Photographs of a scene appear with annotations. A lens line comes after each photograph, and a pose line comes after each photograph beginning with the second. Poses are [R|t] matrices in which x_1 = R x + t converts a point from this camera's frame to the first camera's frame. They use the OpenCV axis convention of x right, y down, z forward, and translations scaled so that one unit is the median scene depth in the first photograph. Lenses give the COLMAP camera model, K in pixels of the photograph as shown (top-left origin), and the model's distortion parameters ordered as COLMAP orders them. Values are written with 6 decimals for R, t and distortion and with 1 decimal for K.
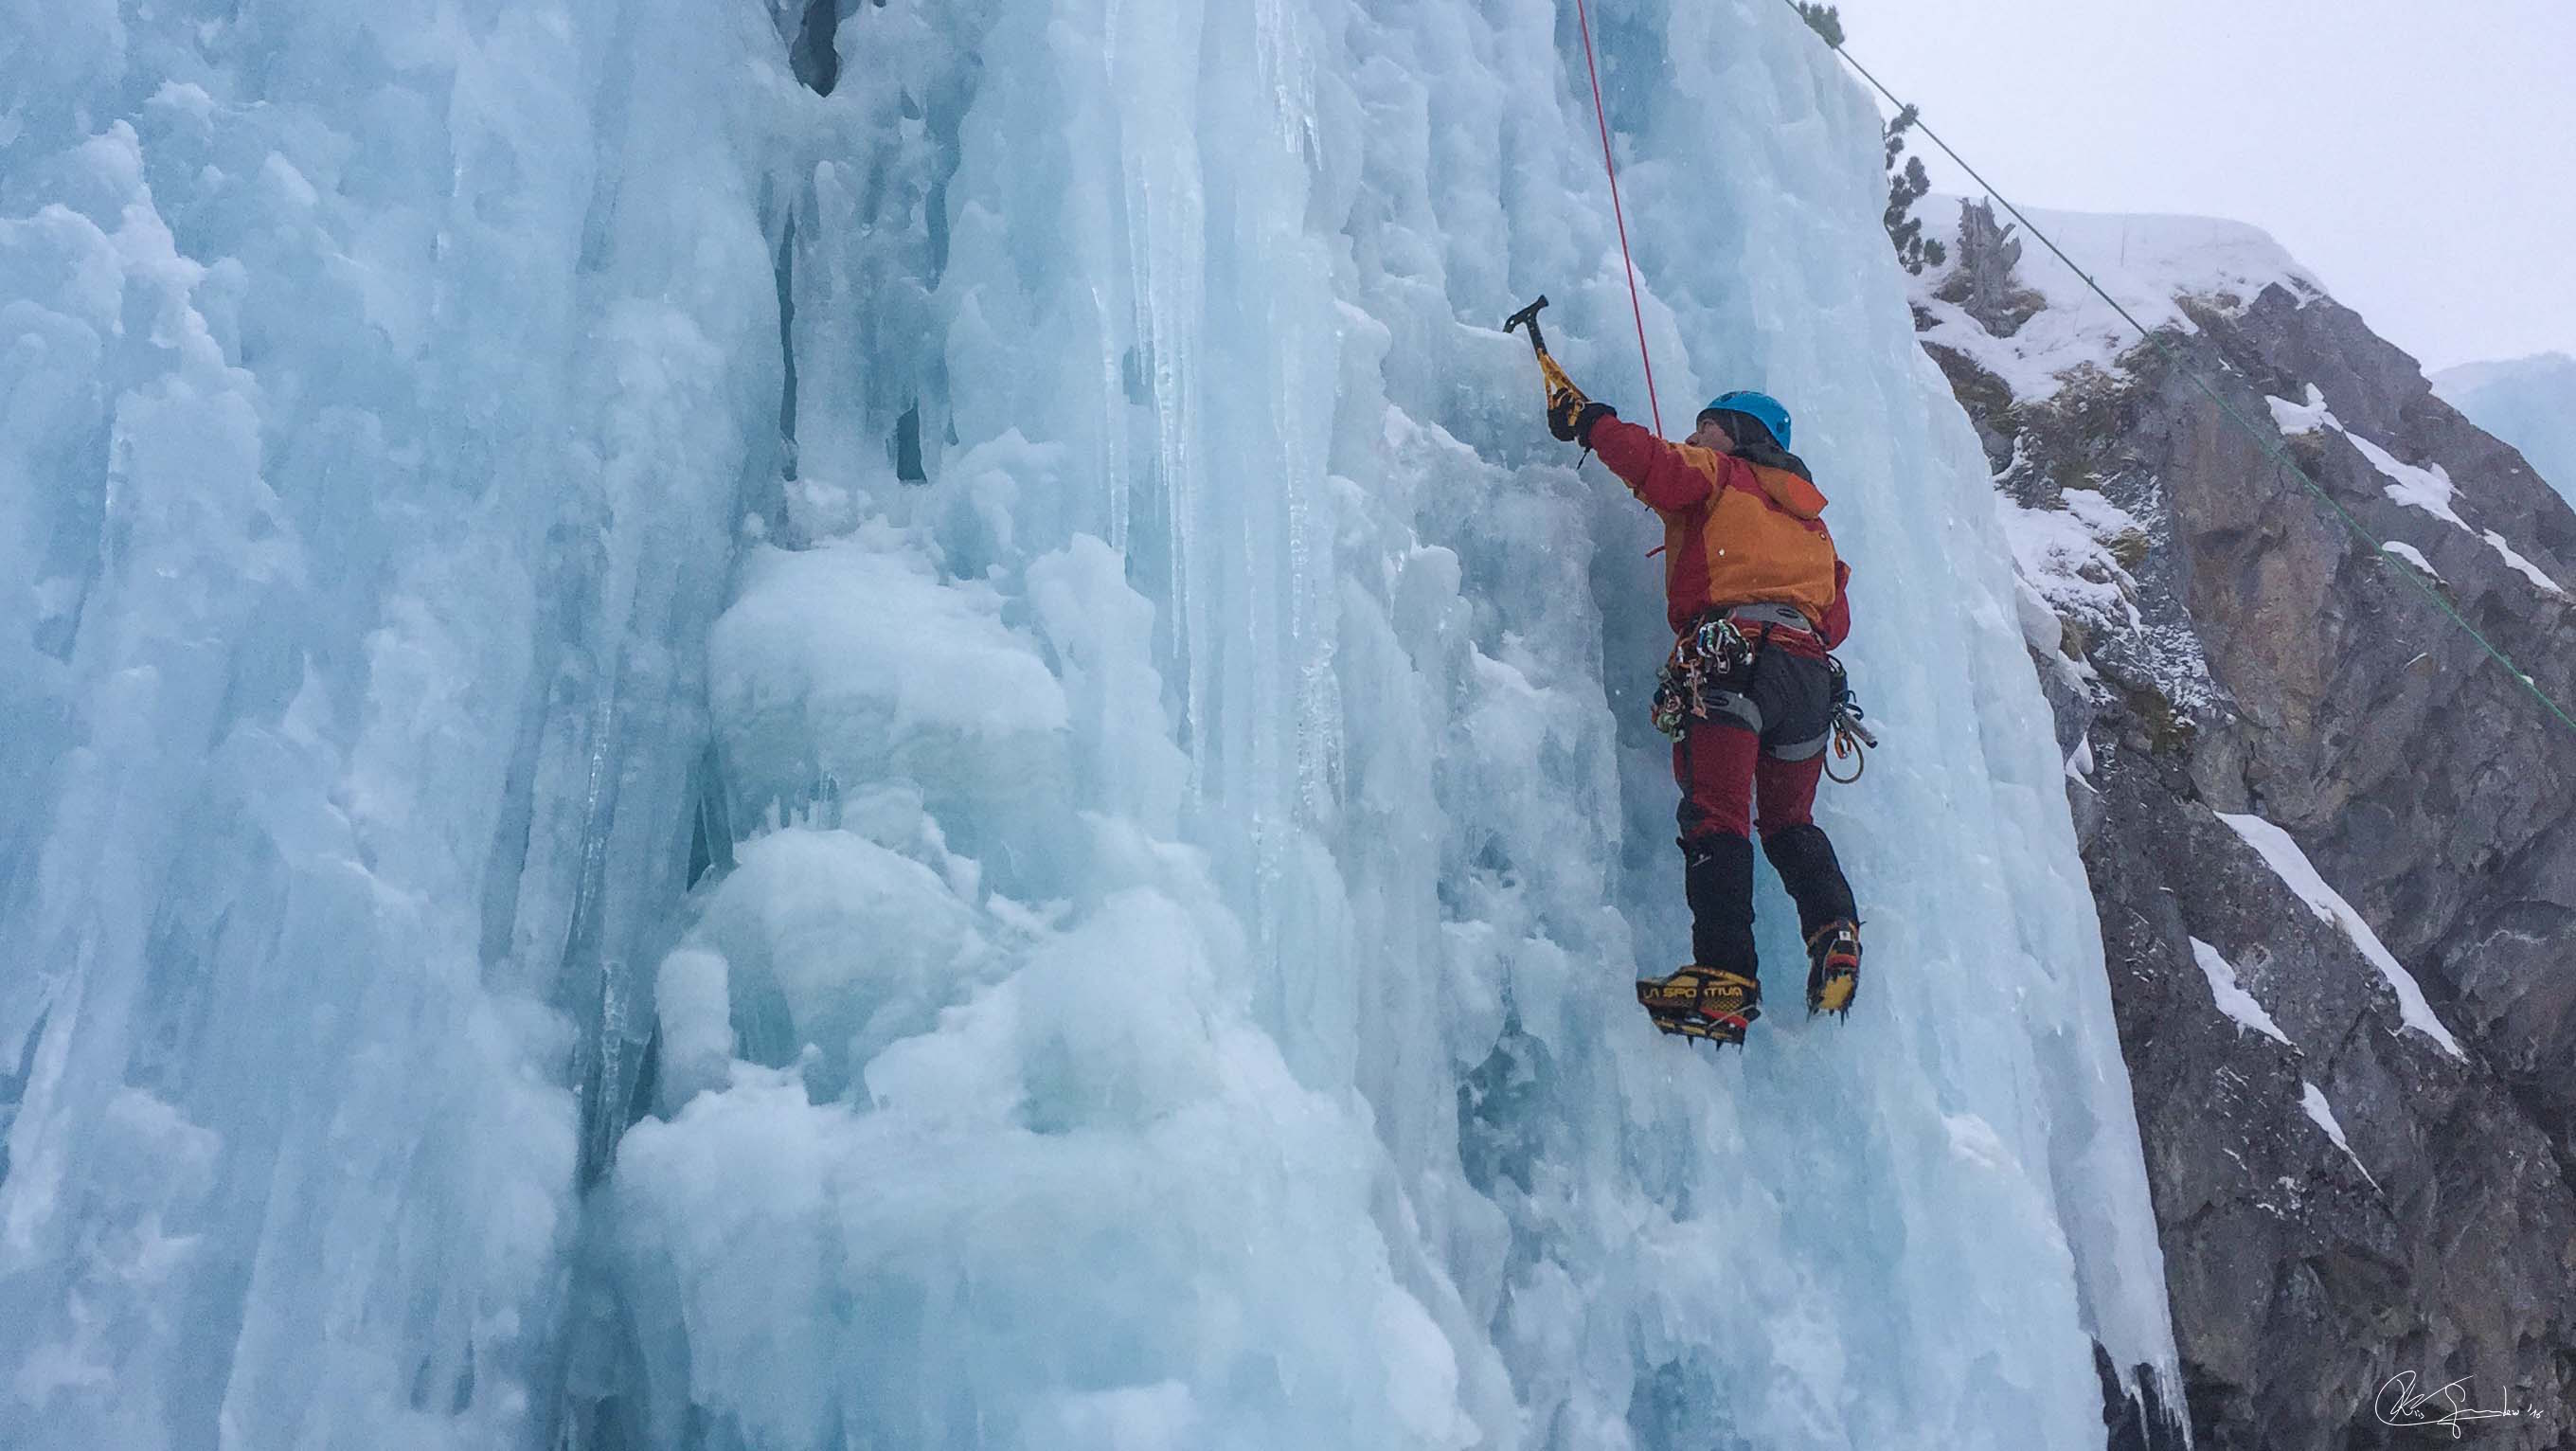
lens RADIAL K [[2694.7, 0, 1288.0], [0, 2694.7, 725.5], [0, 0, 1]] dist [0.075346, -0.013912]
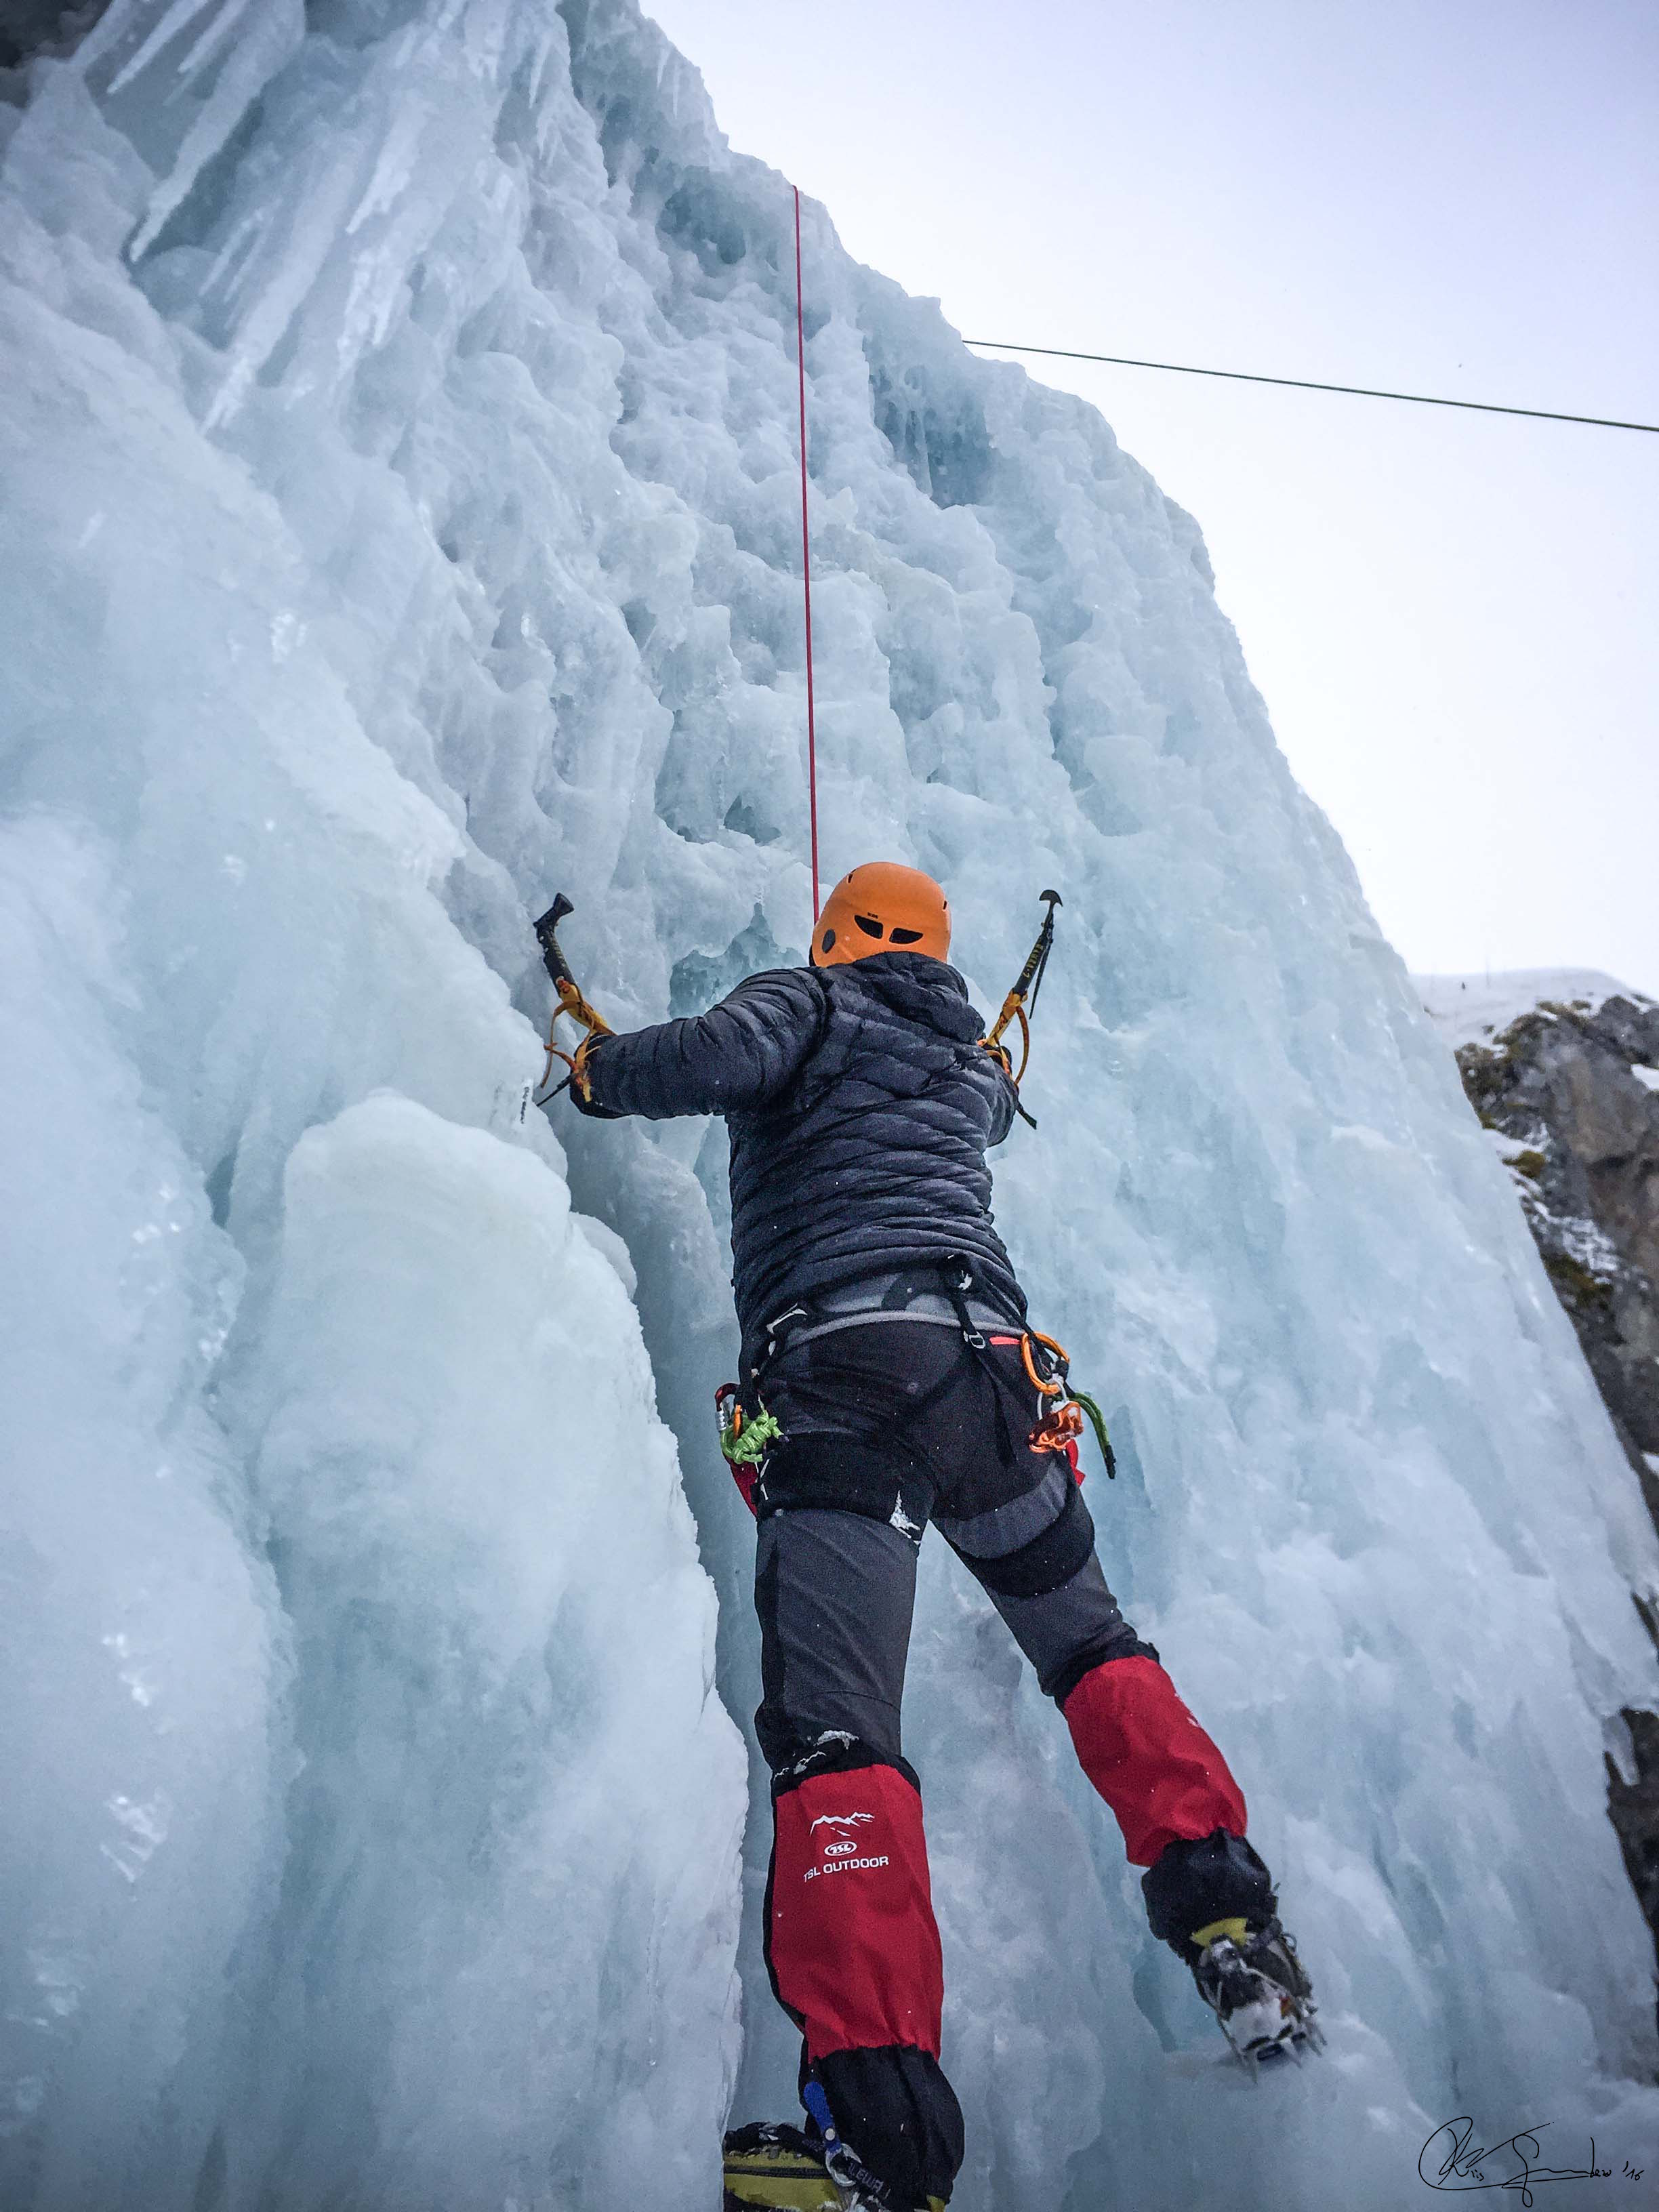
lens RADIAL K [[1927.5, 0, 829.5], [0, 1927.5, 1106.0], [0, 0, 1]] dist [0.078025, -0.085994]
pose [[0.995736, -0.081628, -0.042979, 0.070924], [0.066338, 0.957329, -0.281285, 0.186297], [0.064106, 0.277234, 0.958661, 0.253134]]
